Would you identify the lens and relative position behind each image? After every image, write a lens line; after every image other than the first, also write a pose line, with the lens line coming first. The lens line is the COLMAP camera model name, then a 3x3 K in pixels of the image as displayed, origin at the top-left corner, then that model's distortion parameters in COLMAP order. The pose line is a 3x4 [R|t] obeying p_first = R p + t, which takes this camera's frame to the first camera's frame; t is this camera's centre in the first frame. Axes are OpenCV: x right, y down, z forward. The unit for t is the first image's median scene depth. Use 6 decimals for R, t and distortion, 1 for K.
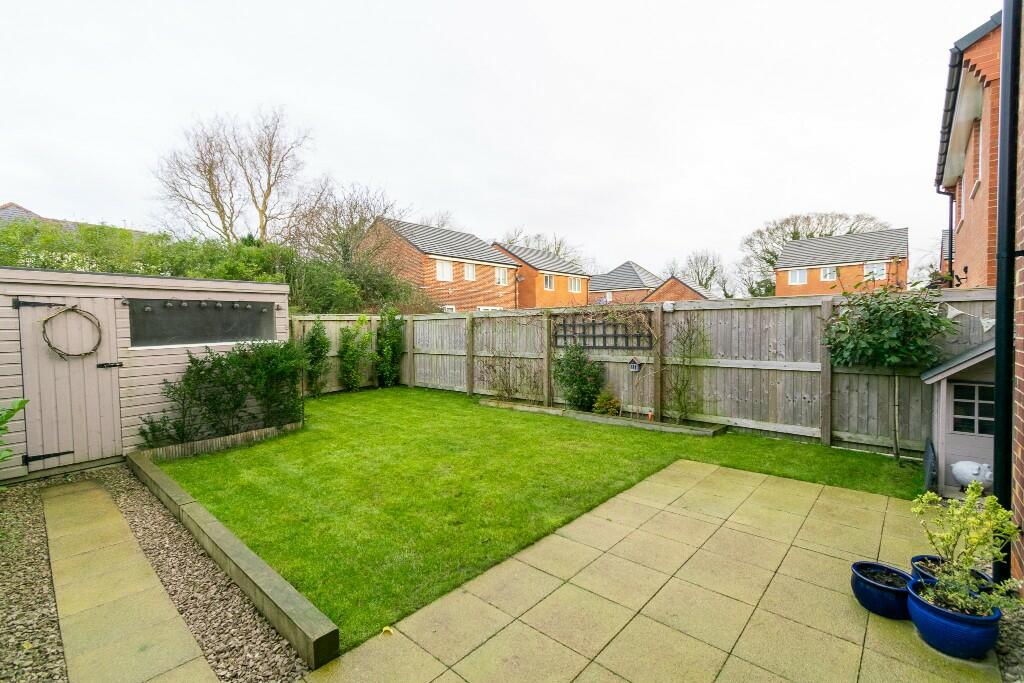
lens RADIAL K [[453.5, 0, 510.5], [0, 453.5, 337.5], [0, 0, 1]] dist [0.007821, -0.003546]
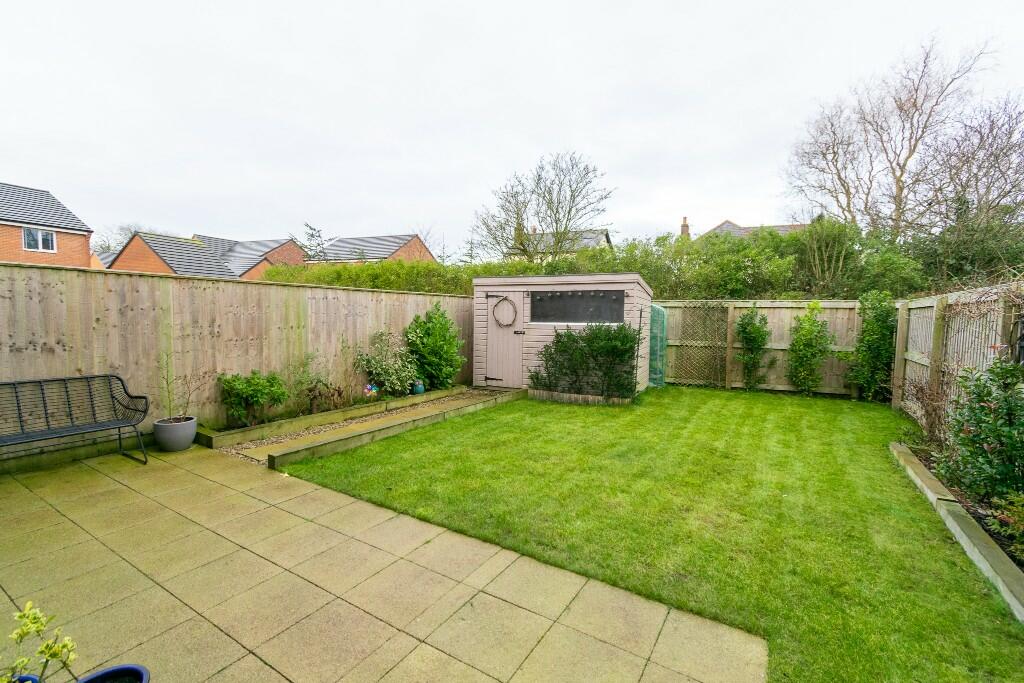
lens RADIAL K [[453.5, 0, 510.5], [0, 453.5, 337.5], [0, 0, 1]] dist [0.007821, -0.003546]
pose [[0.174180, 0.071158, -0.982139, 0.698293], [-0.045594, 0.996899, 0.064141, -0.024063], [0.983658, 0.033608, 0.176884, 0.663795]]
